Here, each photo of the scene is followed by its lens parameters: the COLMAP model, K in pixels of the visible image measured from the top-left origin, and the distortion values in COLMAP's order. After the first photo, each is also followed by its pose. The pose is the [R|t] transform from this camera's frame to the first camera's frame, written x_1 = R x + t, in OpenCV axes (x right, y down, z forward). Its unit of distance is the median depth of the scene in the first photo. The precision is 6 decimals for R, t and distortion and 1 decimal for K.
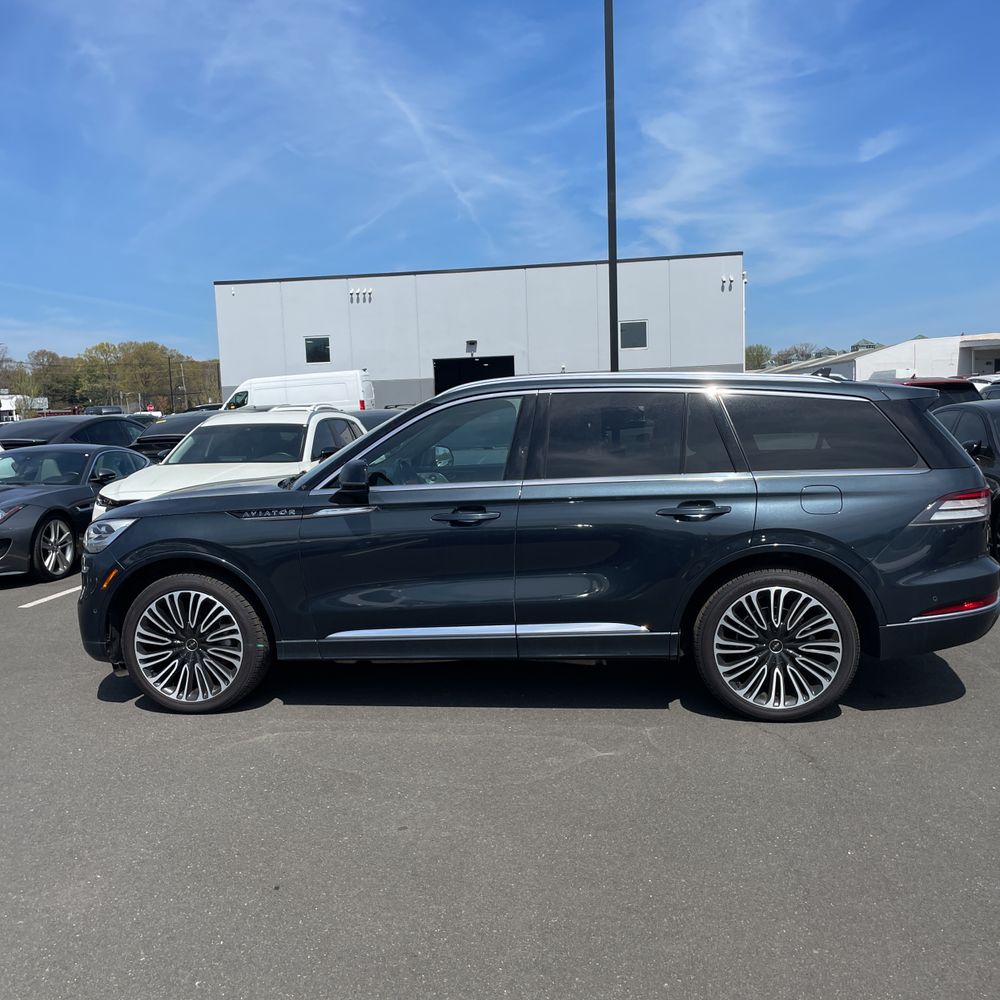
lens RADIAL K [[1017.5, 0, 502.8], [0, 1017.5, 525.0], [0, 0, 1]] dist [0.120498, -0.155146]
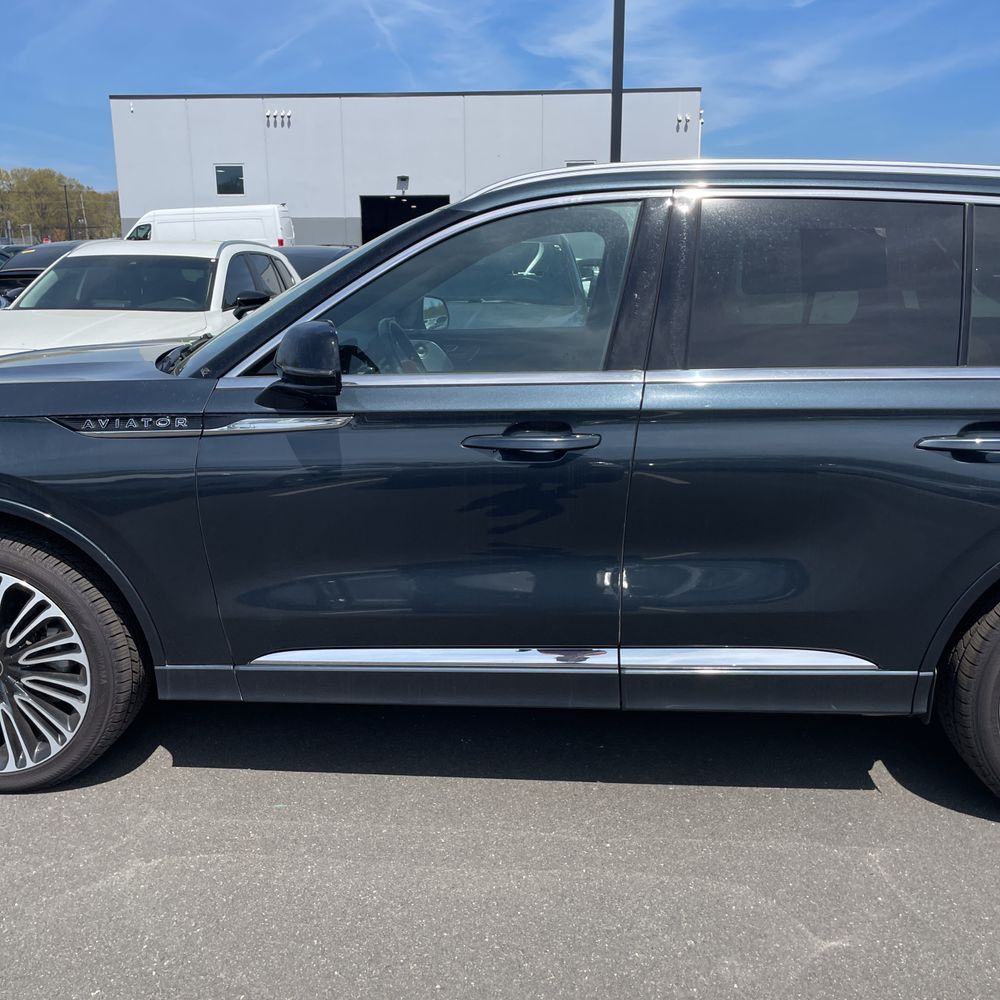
lens RADIAL K [[1009.1, 0, 500.0], [0, 1009.1, 500.0], [0, 0, 1]] dist [0.101438, -0.142336]
pose [[0.996818, 0.013631, 0.078540, -0.086379], [-0.022955, 0.992620, 0.119071, -0.036954], [-0.076337, -0.120495, 0.989775, 0.475079]]
